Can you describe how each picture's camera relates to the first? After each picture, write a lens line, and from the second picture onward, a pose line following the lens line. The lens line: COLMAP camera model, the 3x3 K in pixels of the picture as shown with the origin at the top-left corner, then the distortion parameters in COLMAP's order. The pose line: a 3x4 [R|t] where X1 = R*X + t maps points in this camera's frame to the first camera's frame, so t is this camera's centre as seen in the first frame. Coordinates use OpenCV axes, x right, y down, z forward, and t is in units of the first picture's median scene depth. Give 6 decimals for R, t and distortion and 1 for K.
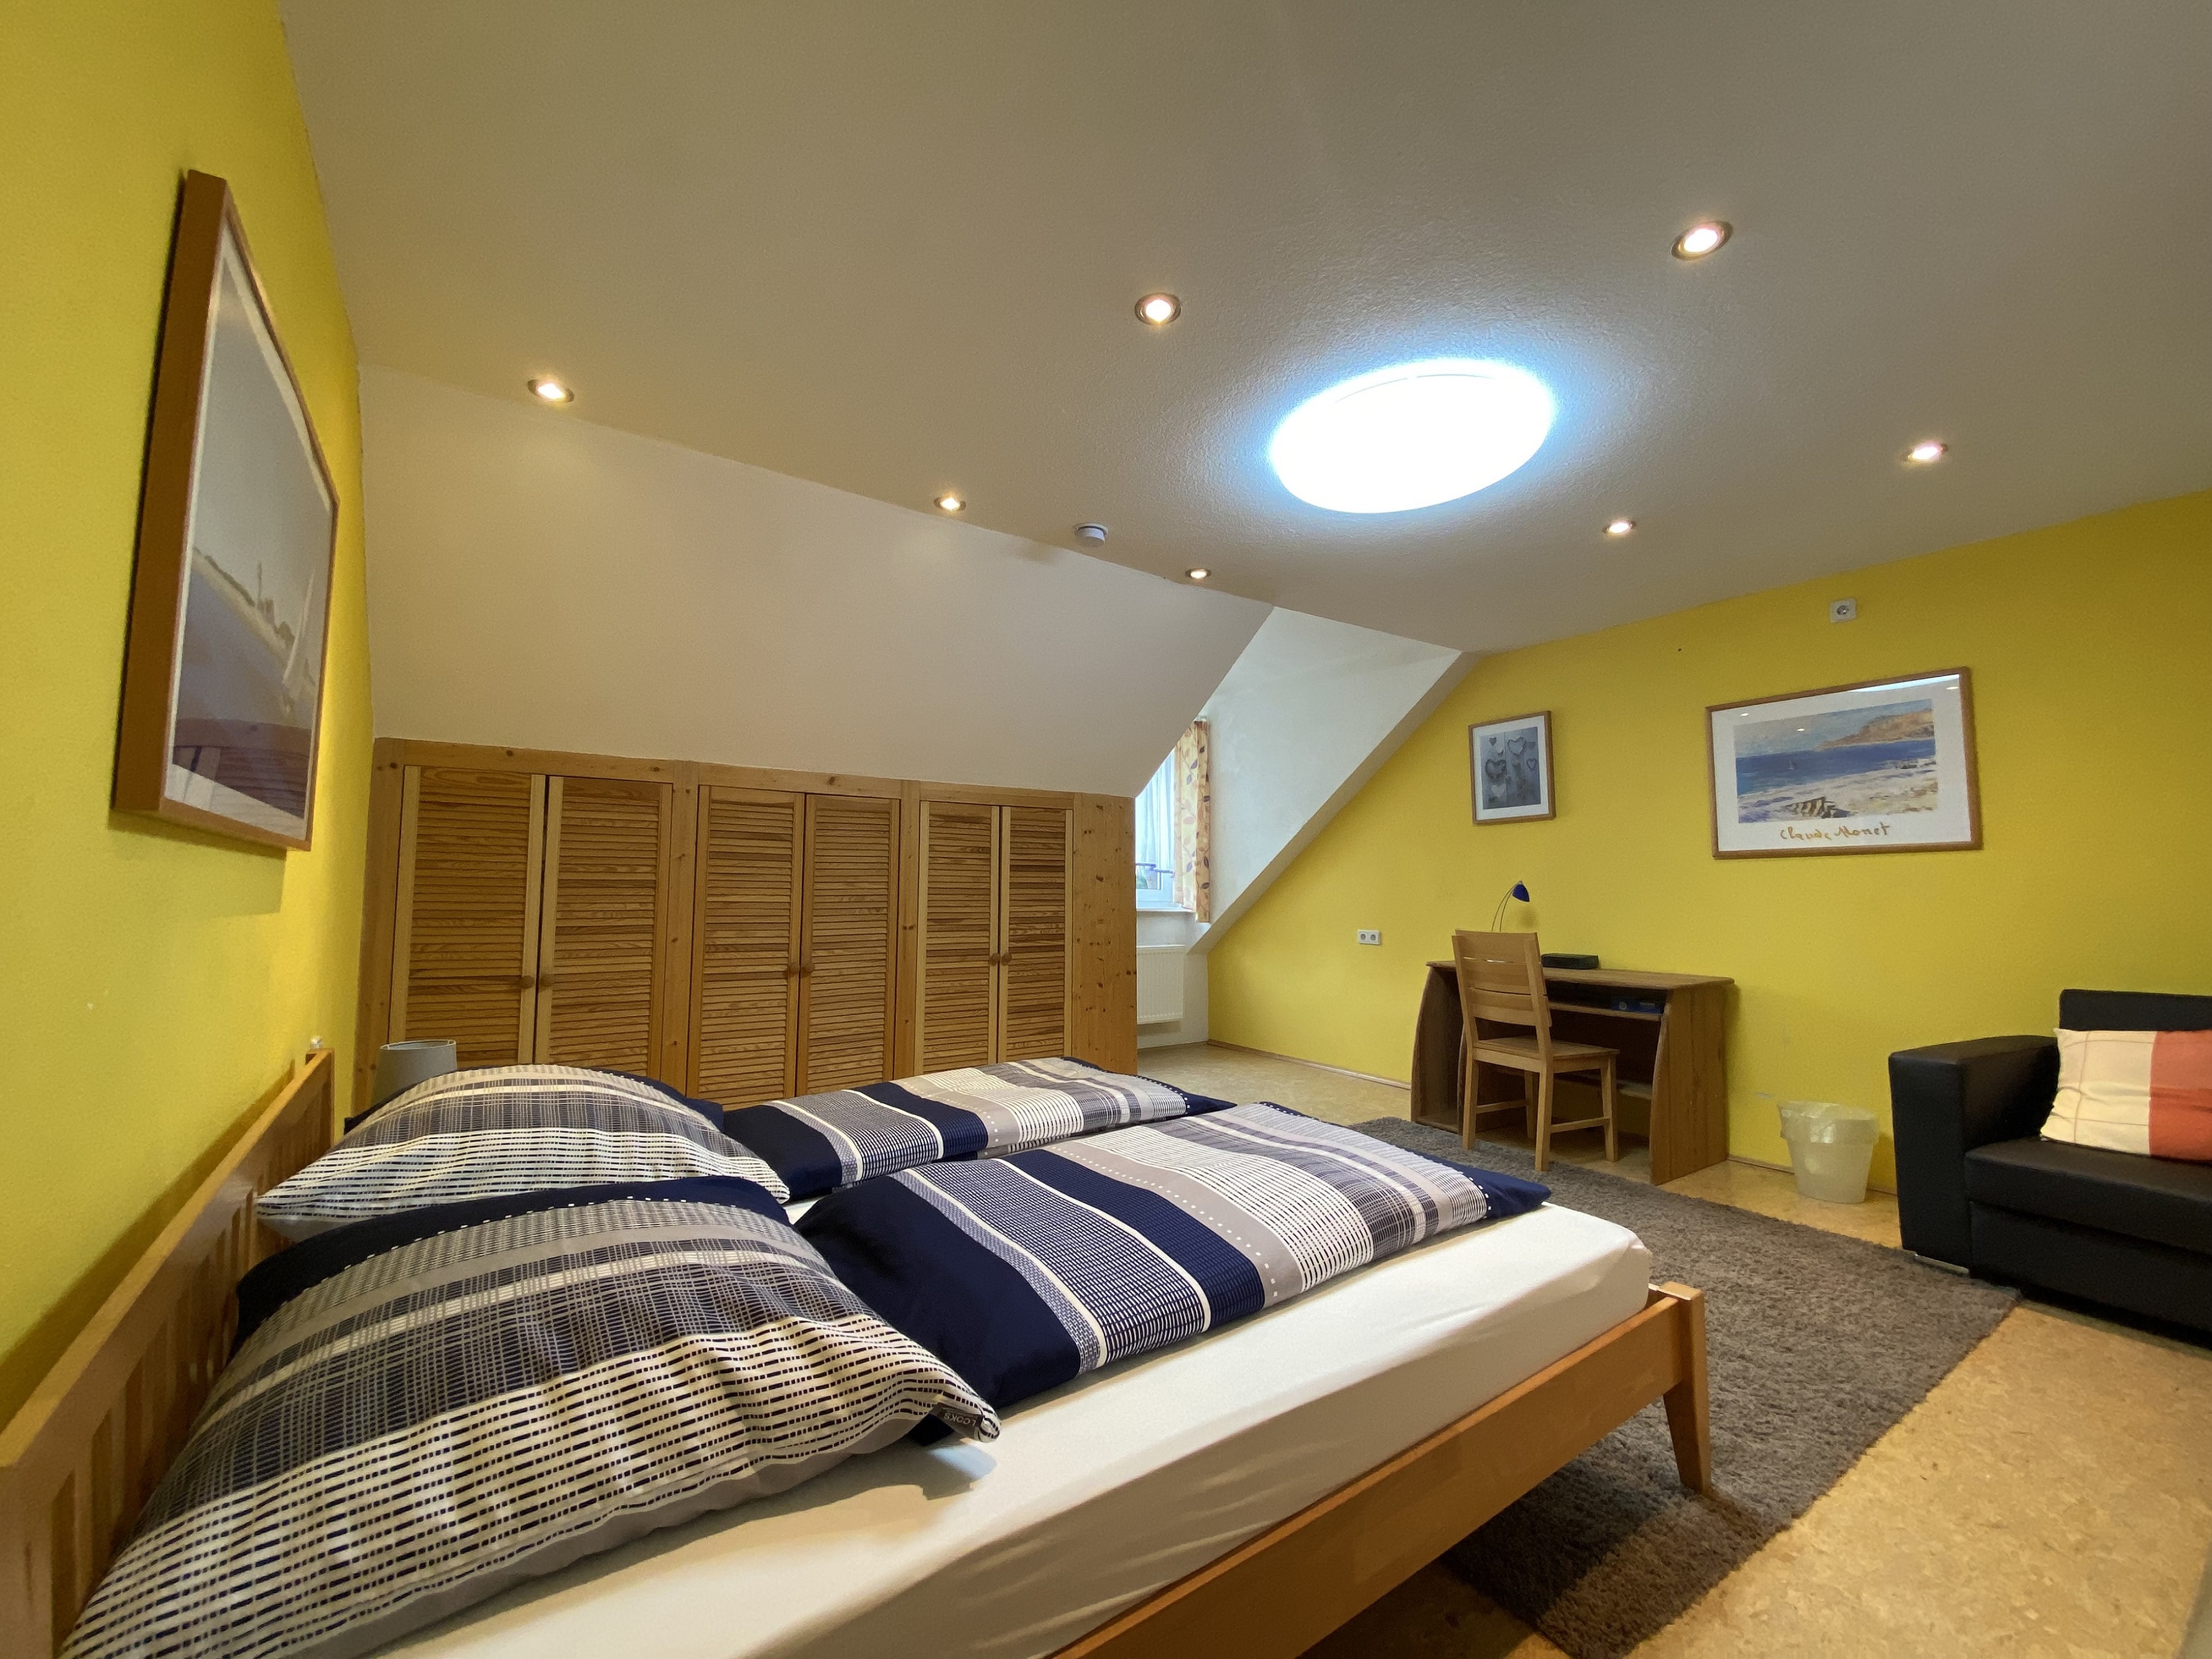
lens RADIAL K [[888.3, 0, 1099.2], [0, 888.3, 830.2], [0, 0, 1]] dist [0.001603, -0.000384]
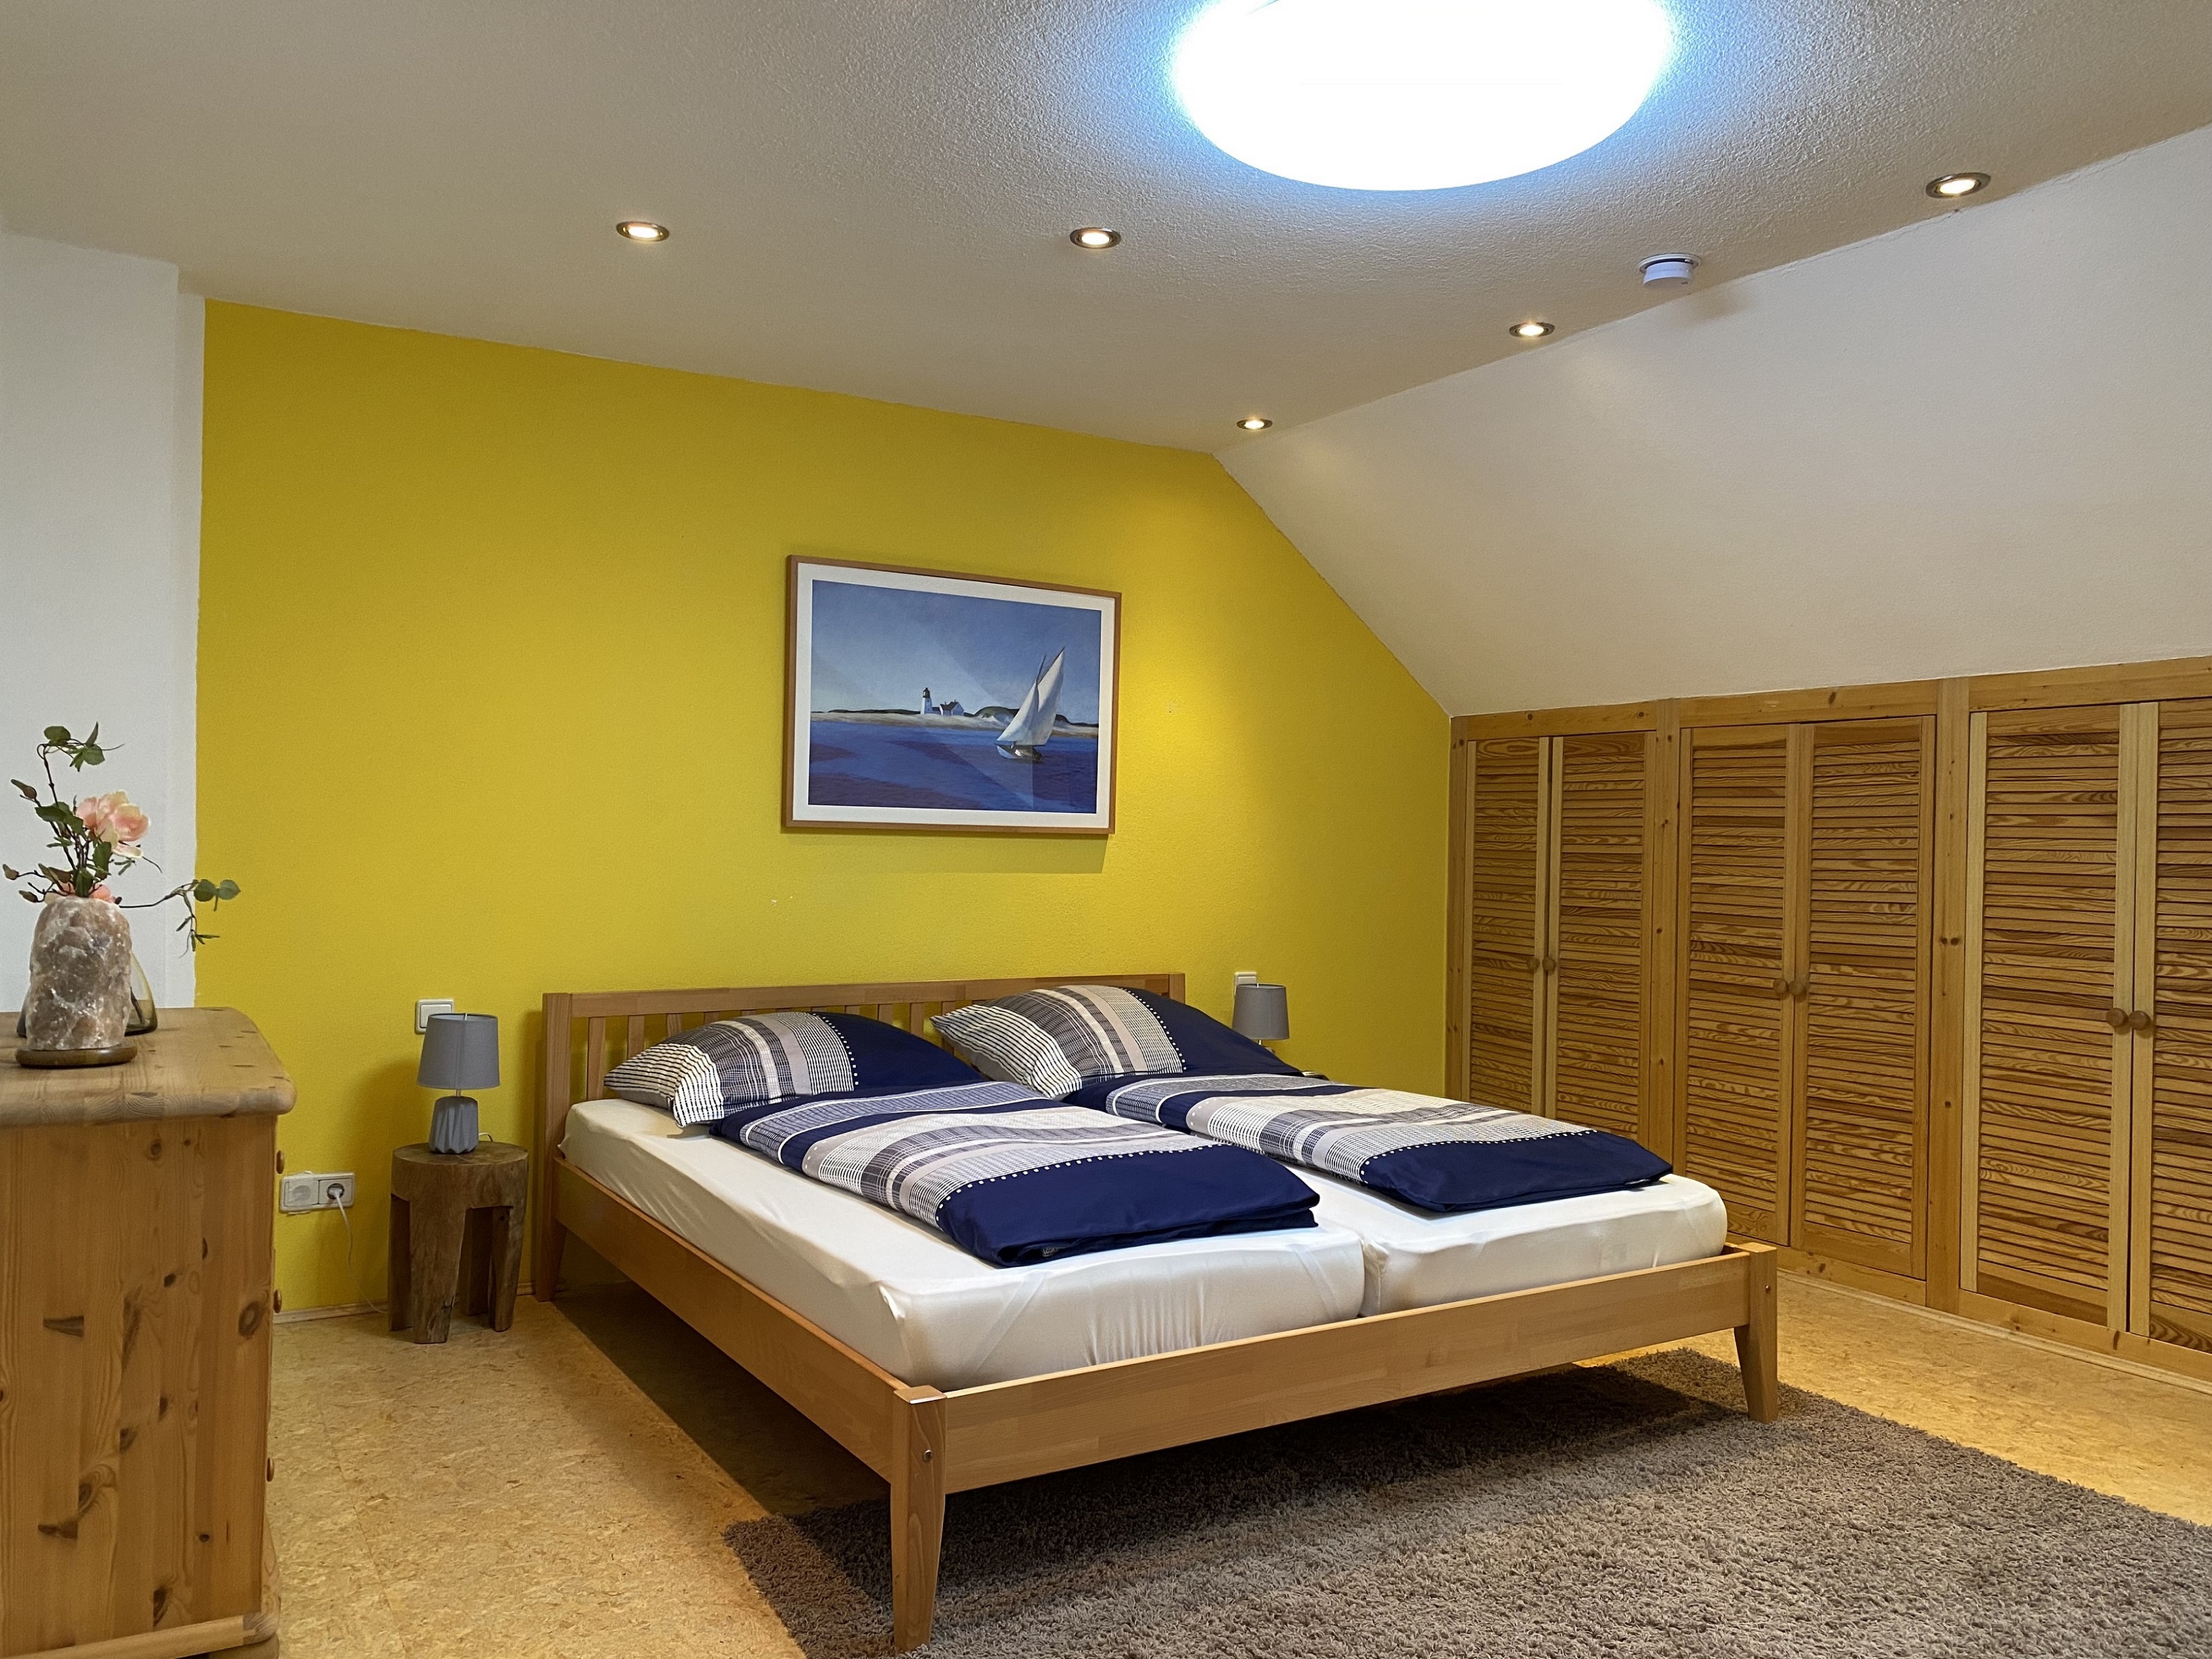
lens RADIAL K [[1674.4, 0, 1100.4], [0, 1674.4, 826.8], [0, 0, 1]] dist [0.039031, -0.003040]
pose [[-0.083725, -0.004186, -0.996480, 1.017816], [0.064740, 0.997856, -0.009632, 0.014681], [0.994384, -0.065319, -0.083275, 0.630174]]
